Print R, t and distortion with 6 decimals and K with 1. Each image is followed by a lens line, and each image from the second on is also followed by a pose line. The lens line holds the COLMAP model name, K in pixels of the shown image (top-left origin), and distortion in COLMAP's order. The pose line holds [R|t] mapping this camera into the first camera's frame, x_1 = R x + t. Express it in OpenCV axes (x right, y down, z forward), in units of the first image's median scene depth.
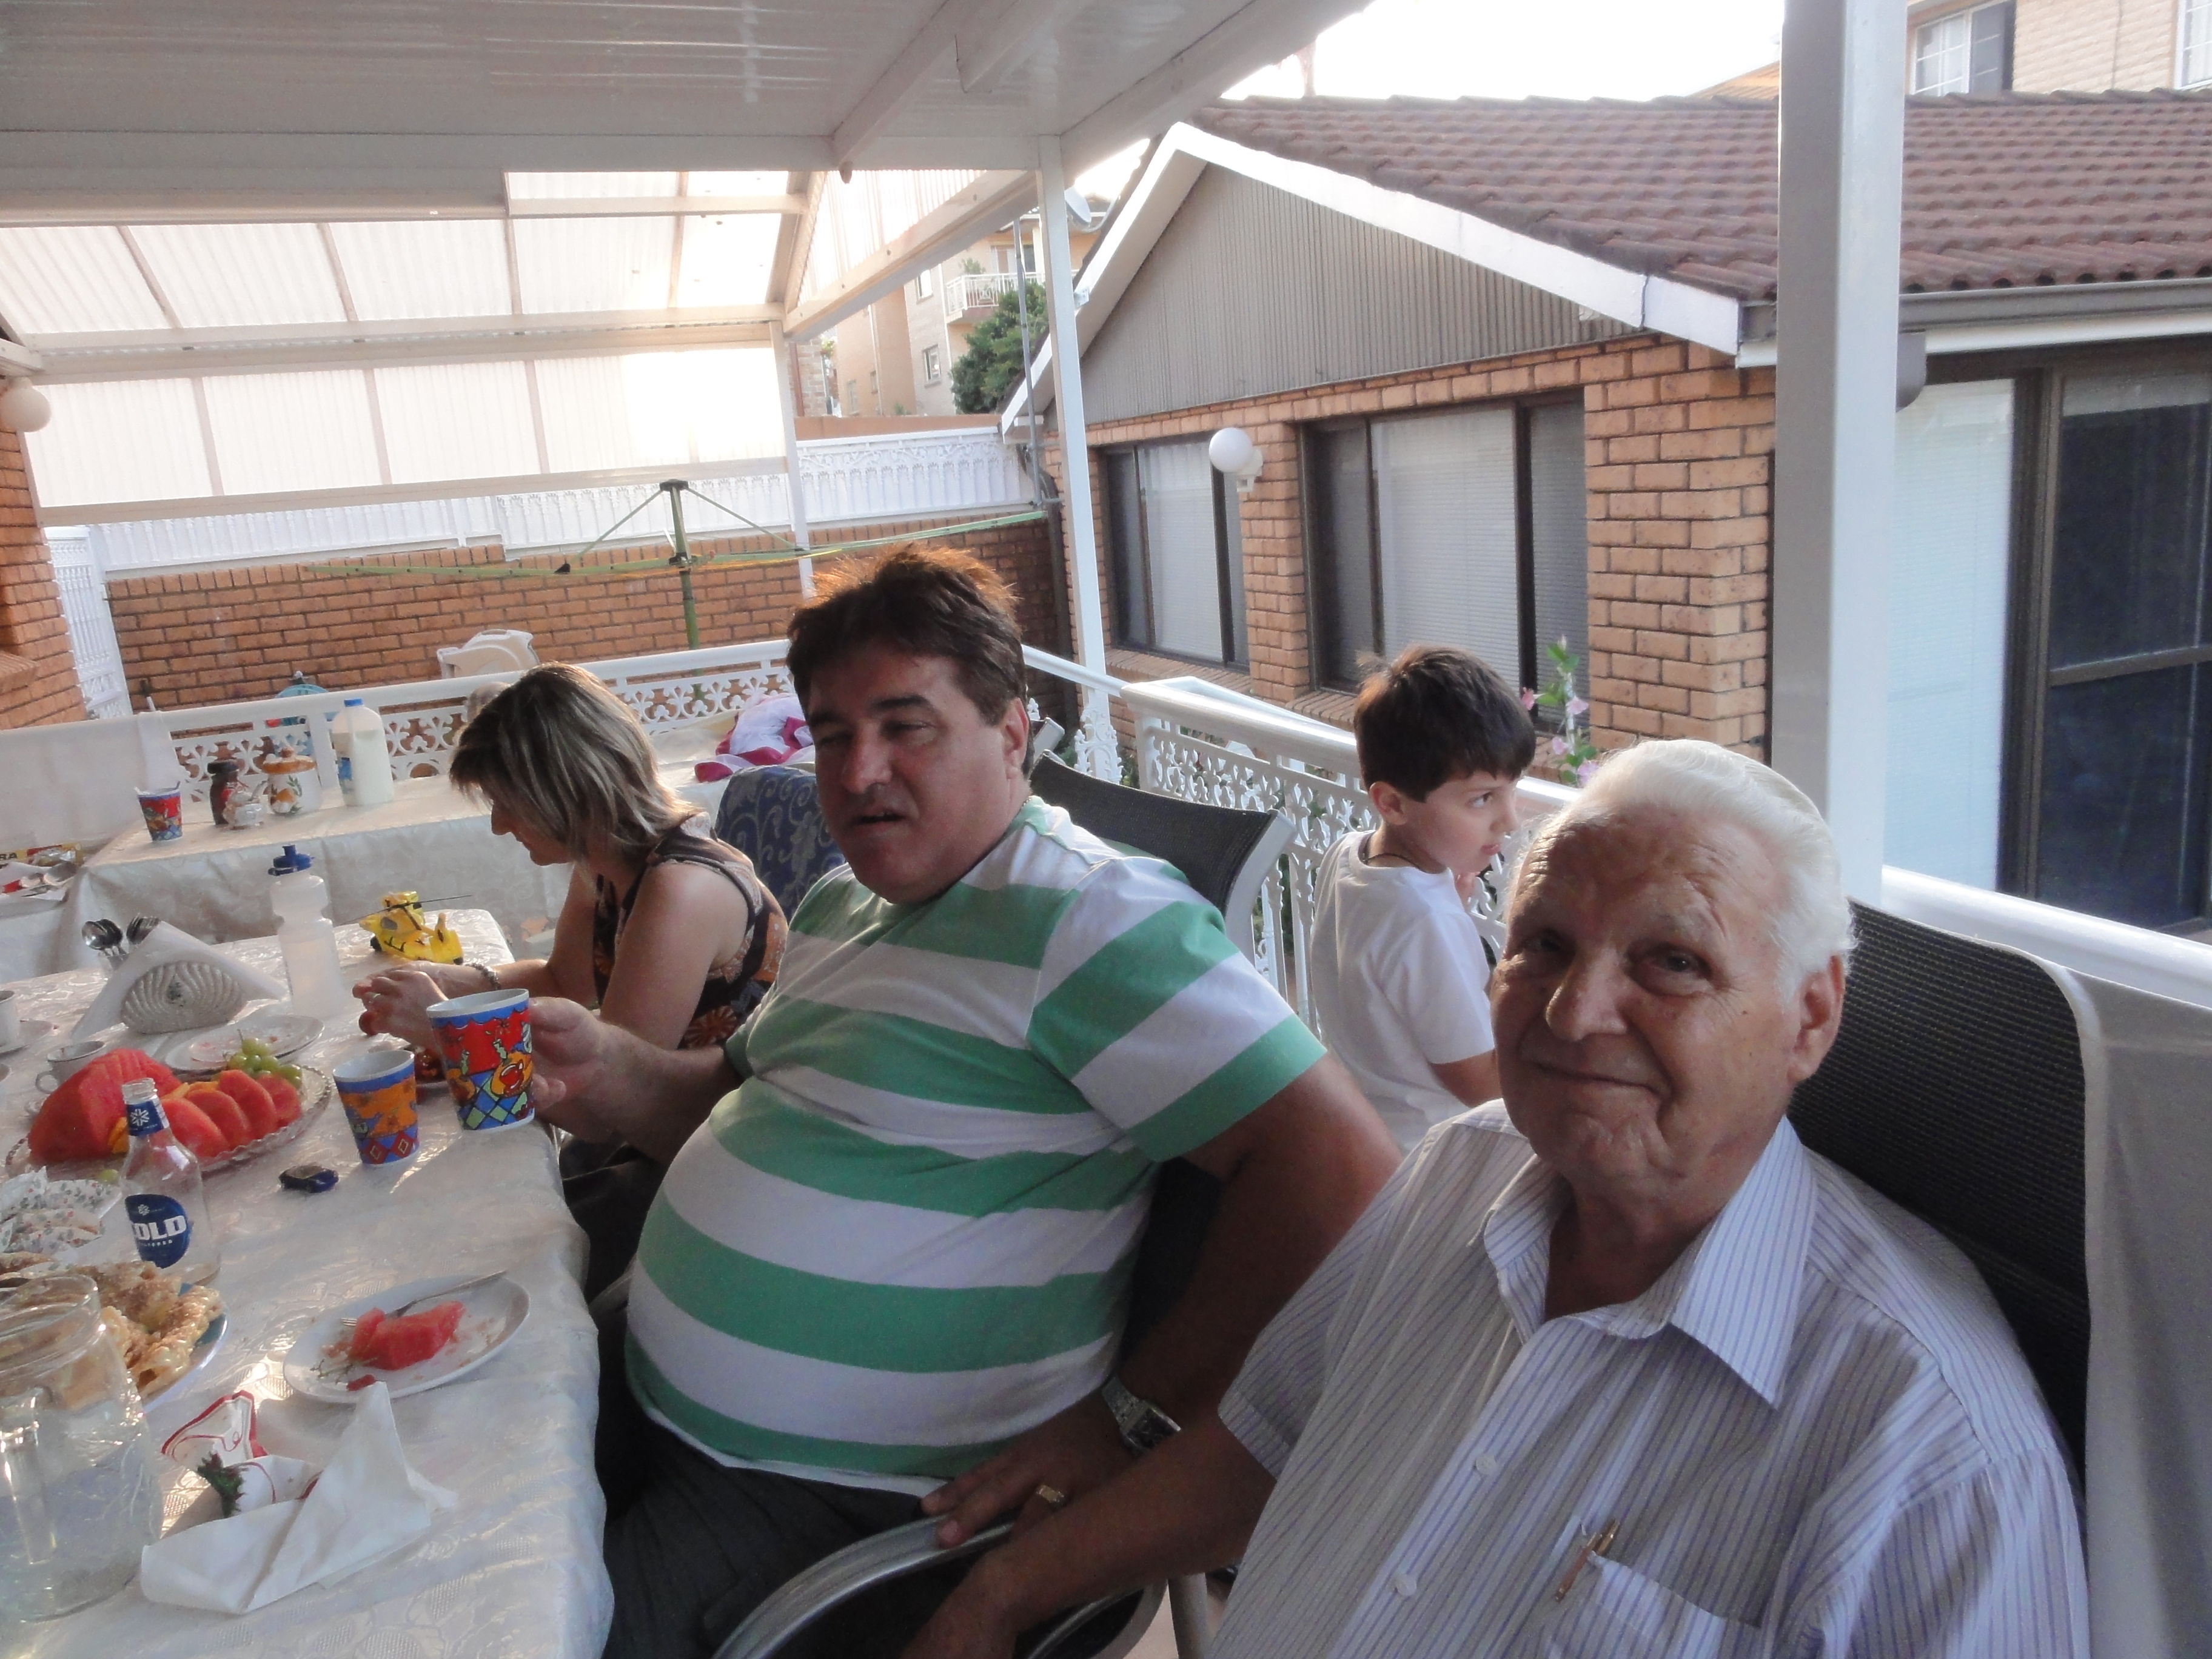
lens RADIAL K [[1535.2, 0, 1106.0], [0, 1535.2, 829.5], [0, 0, 1]] dist [-0.006327, 0.003087]
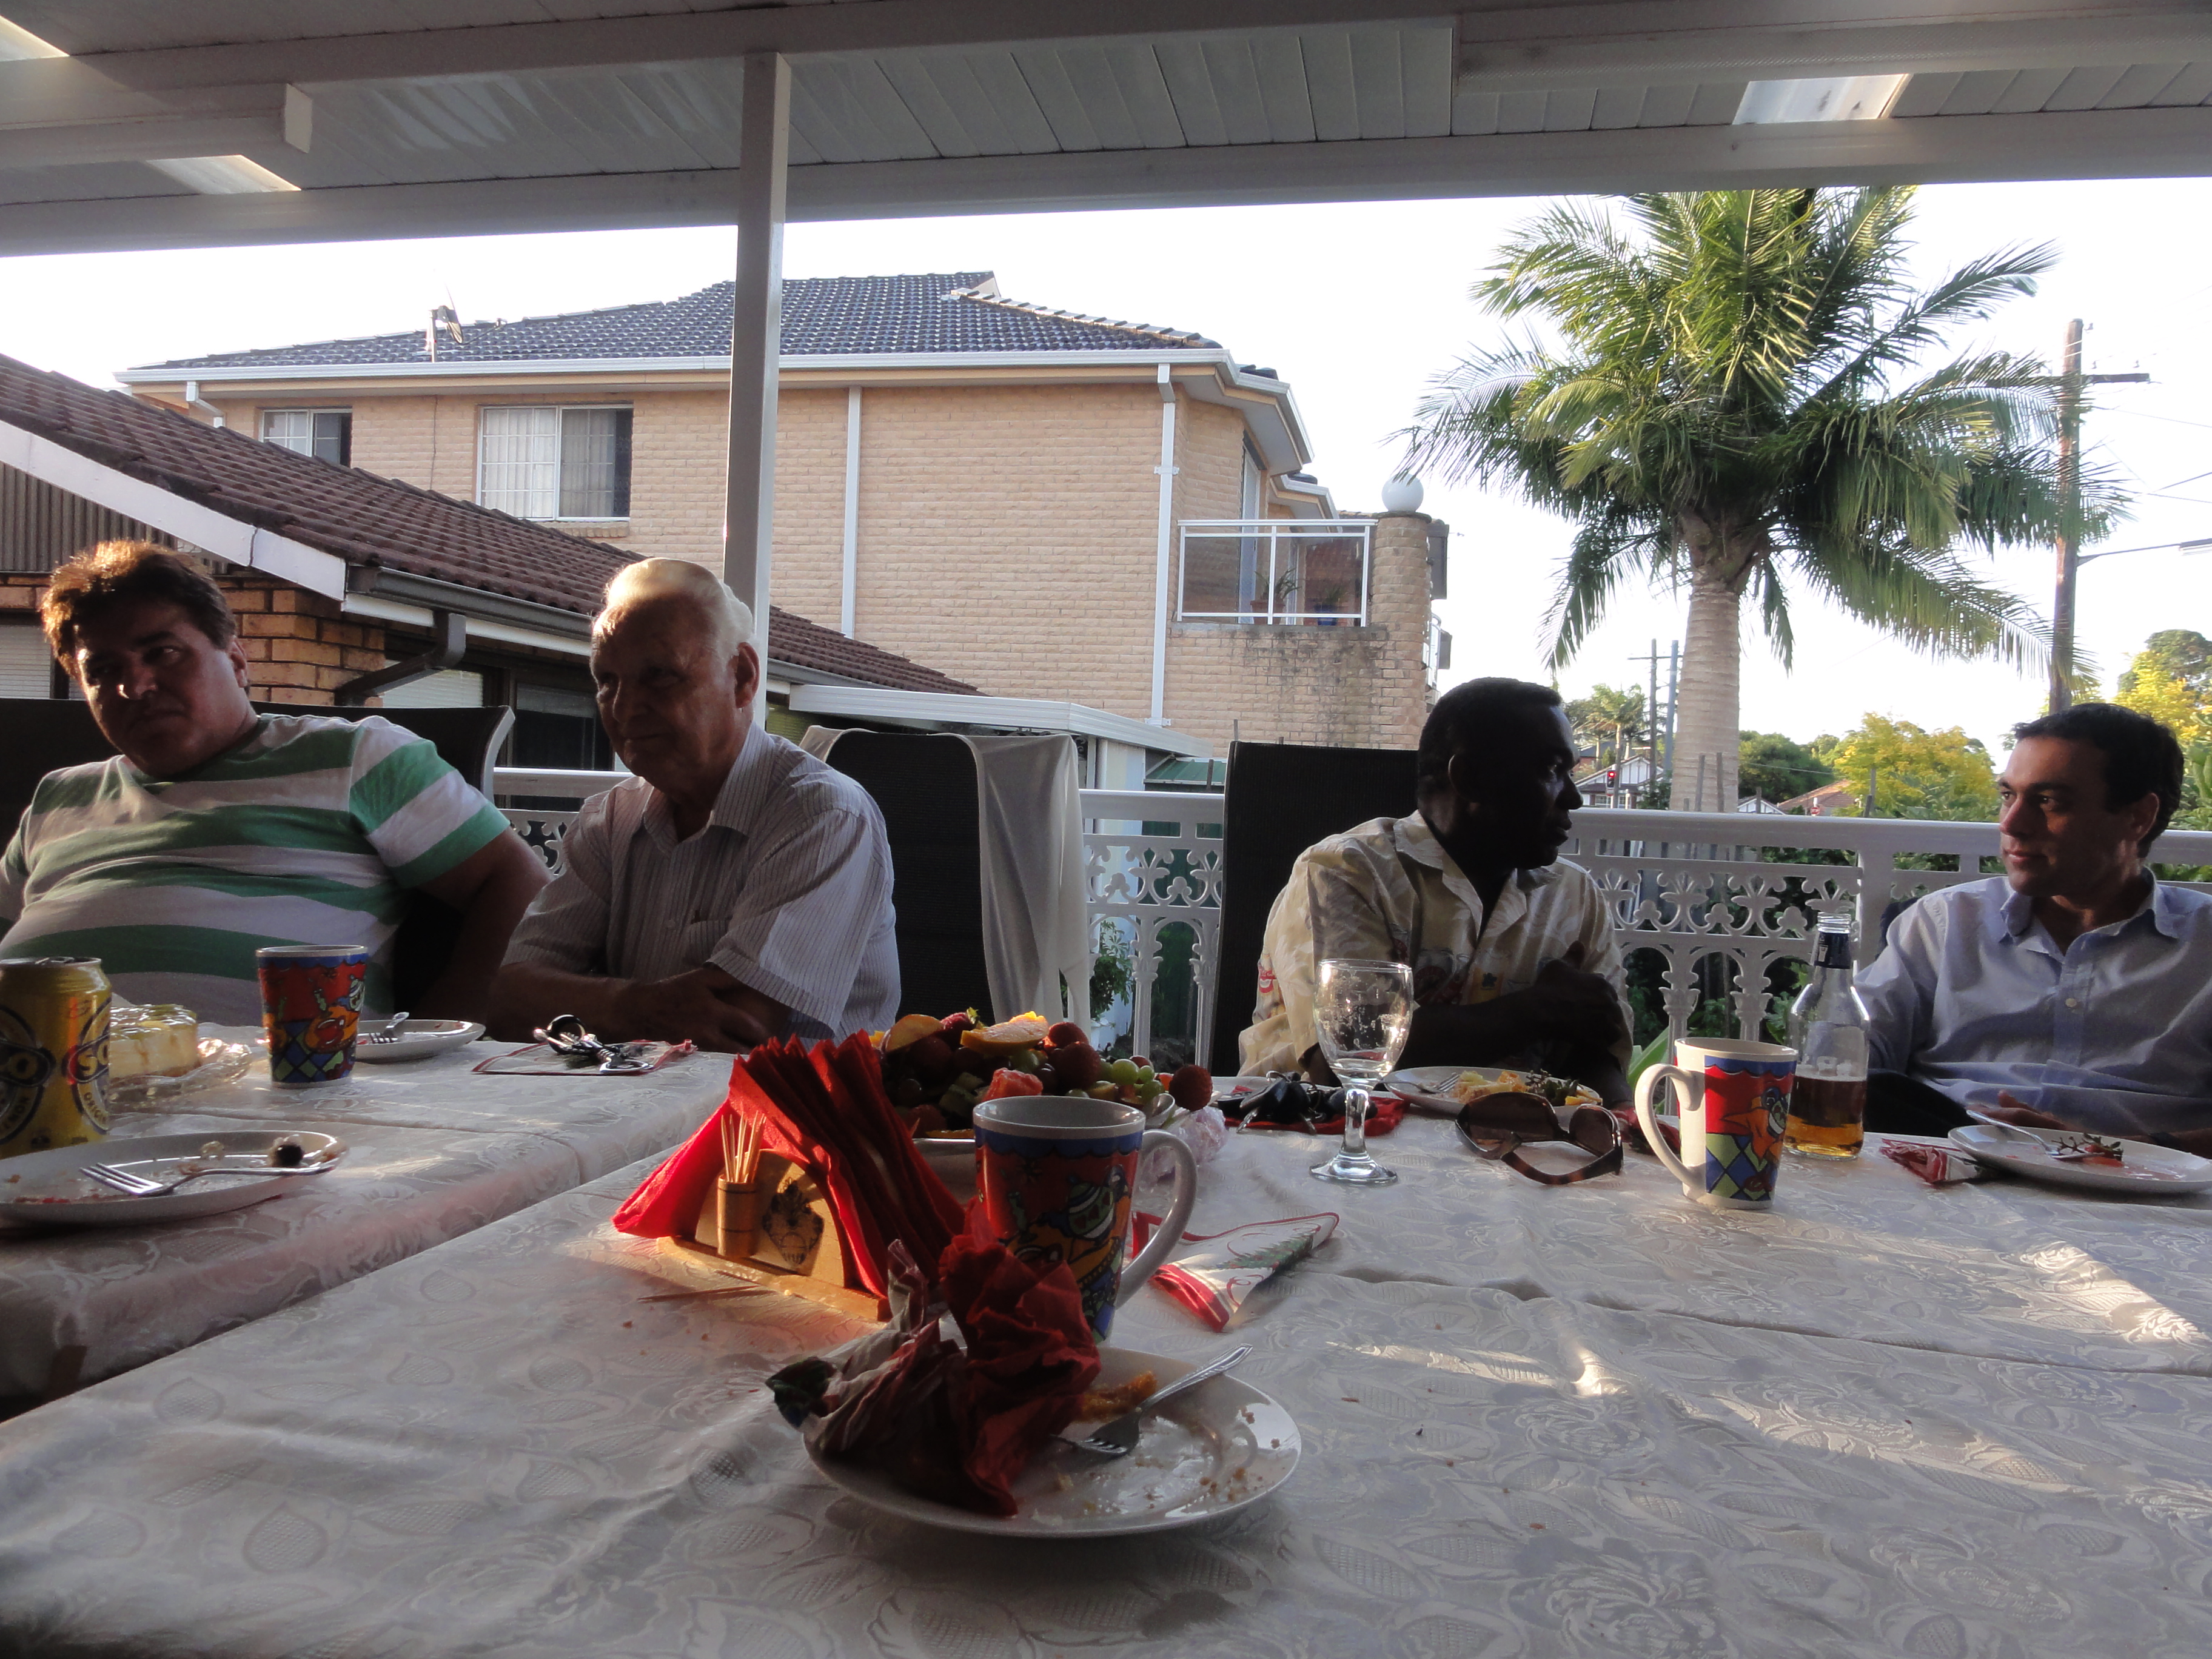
lens RADIAL K [[1526.3, 0, 1106.0], [0, 1526.3, 829.5], [0, 0, 1]] dist [-0.047934, 0.040696]
pose [[0.525762, 0.086224, 0.846251, -0.245432], [0.107101, 0.980222, -0.166414, 0.125359], [-0.843863, 0.178128, 0.506129, -0.113187]]
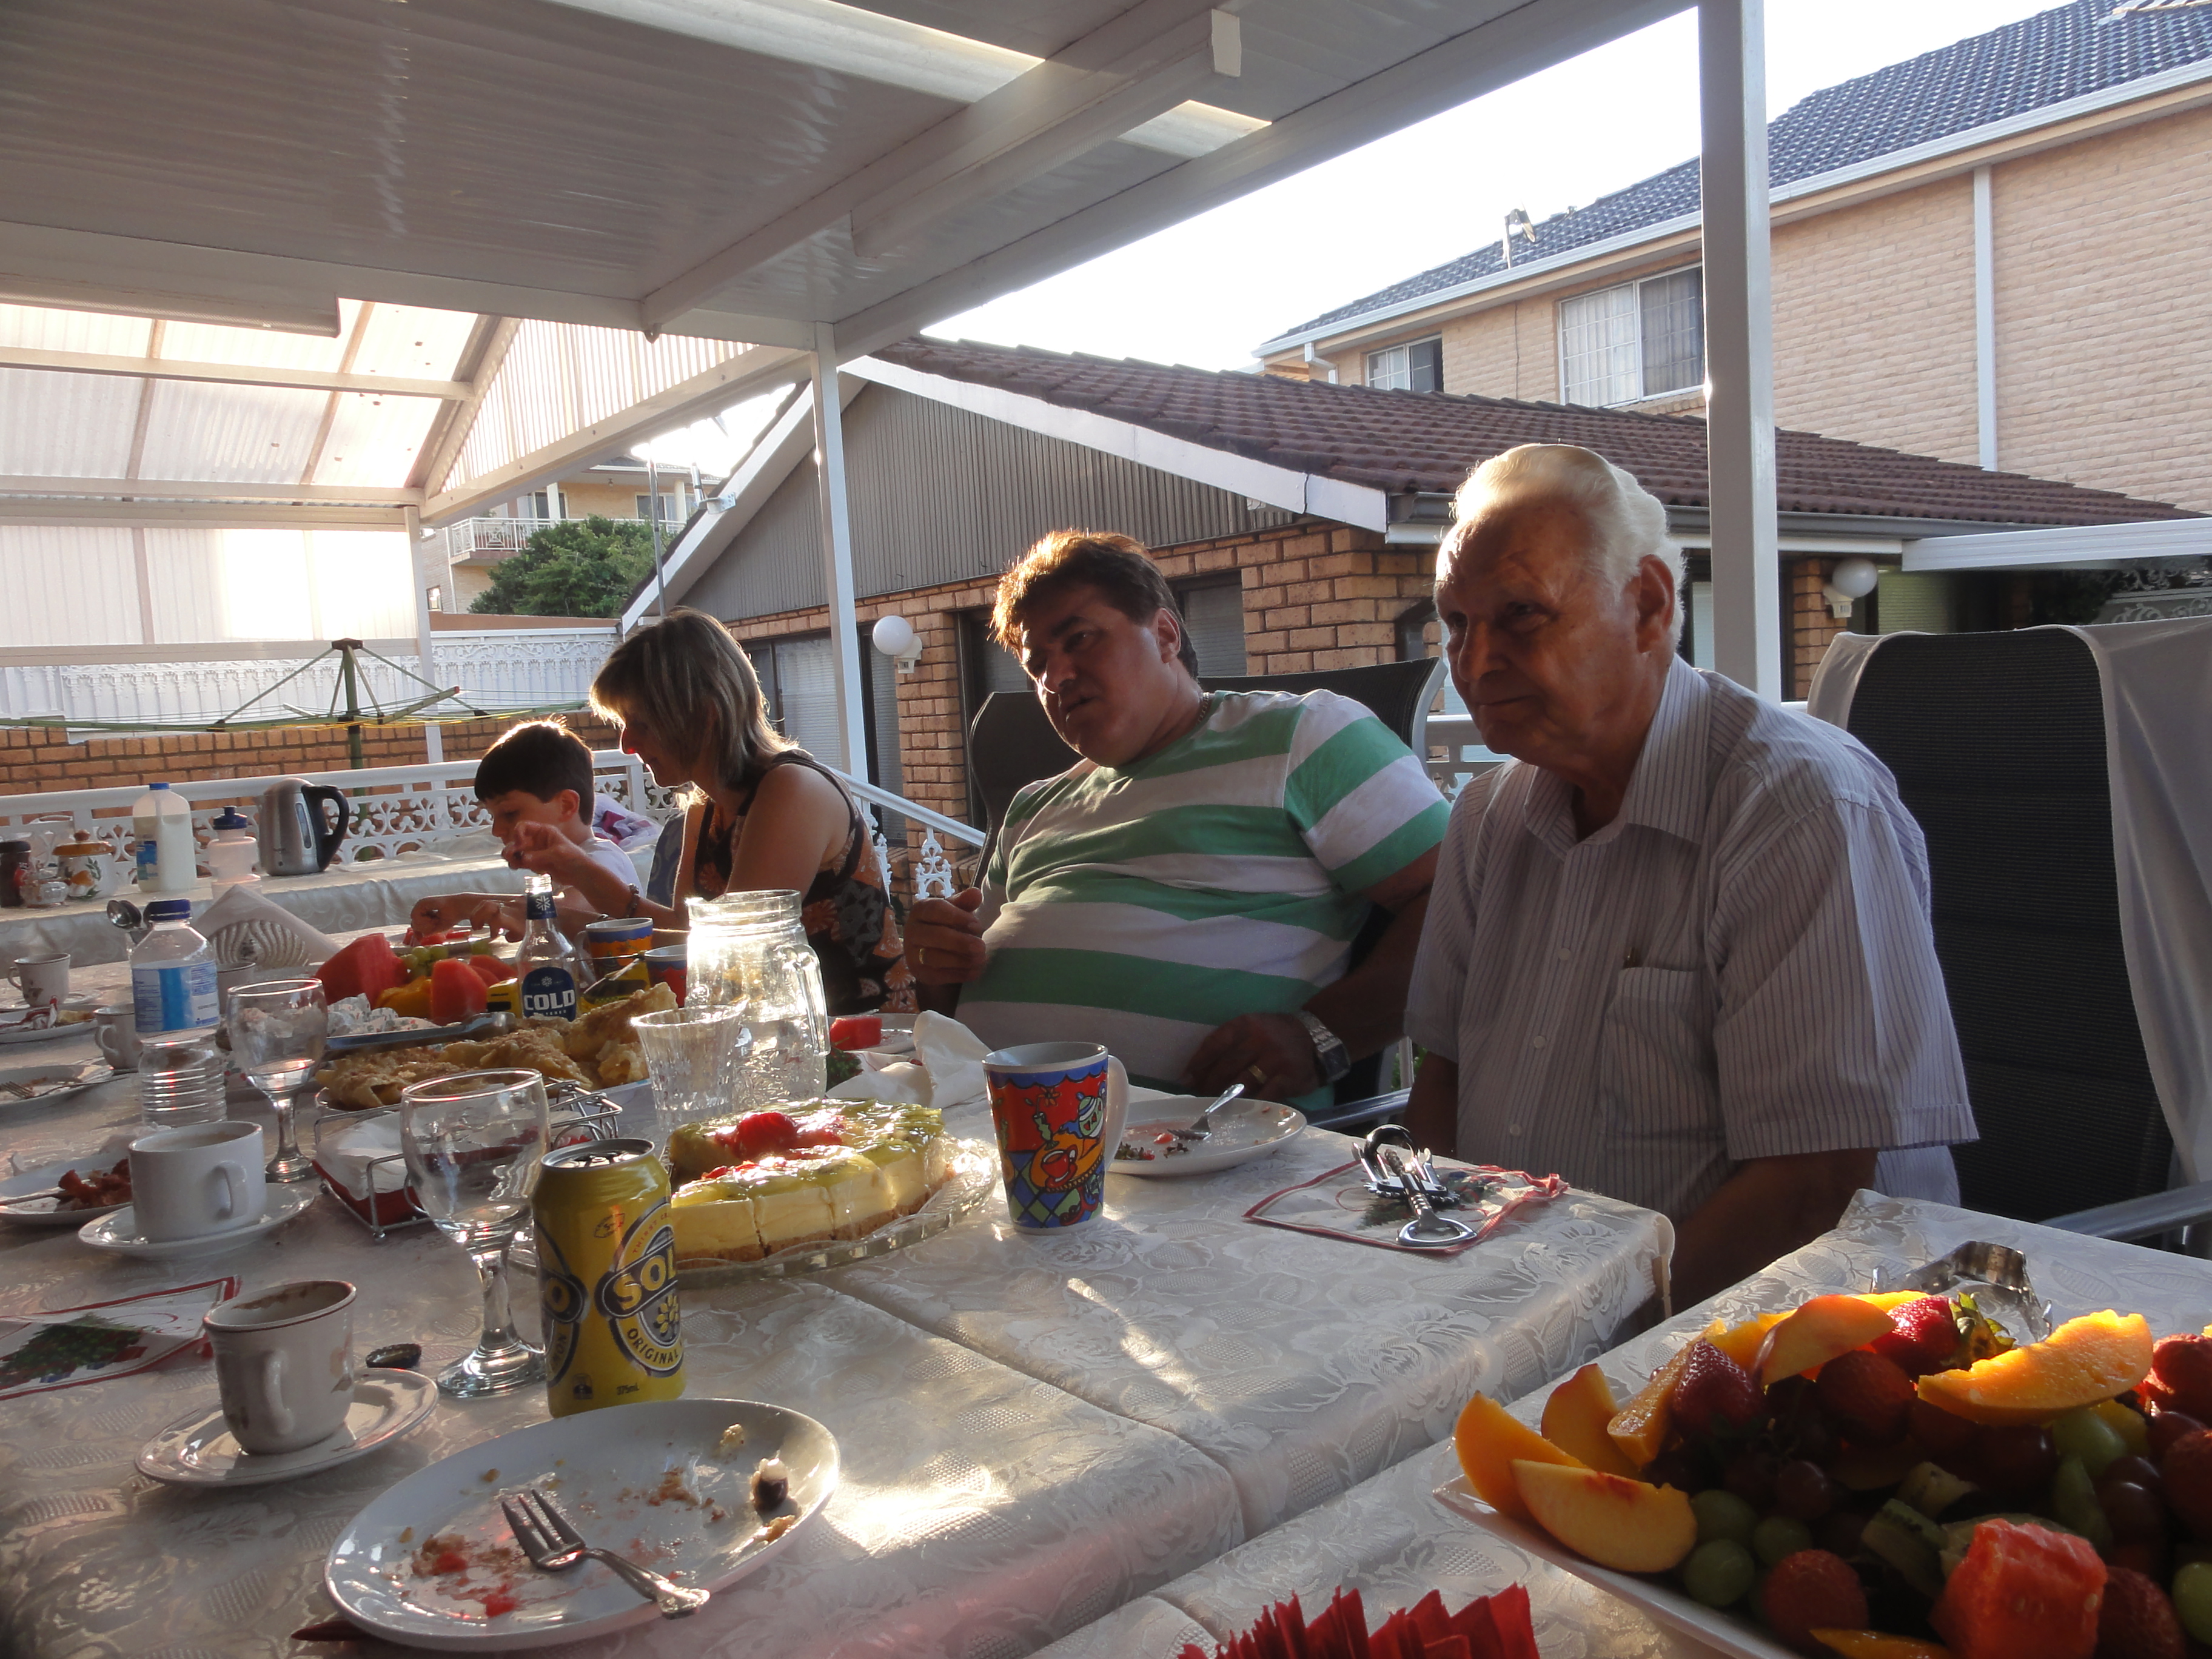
lens RADIAL K [[1519.4, 0, 1106.0], [0, 1519.4, 829.5], [0, 0, 1]] dist [-0.010321, -0.000226]
pose [[0.952952, -0.002413, 0.303112, -0.157986], [0.050080, 0.987480, -0.149586, 0.090665], [-0.298956, 0.157728, 0.941142, -0.065879]]
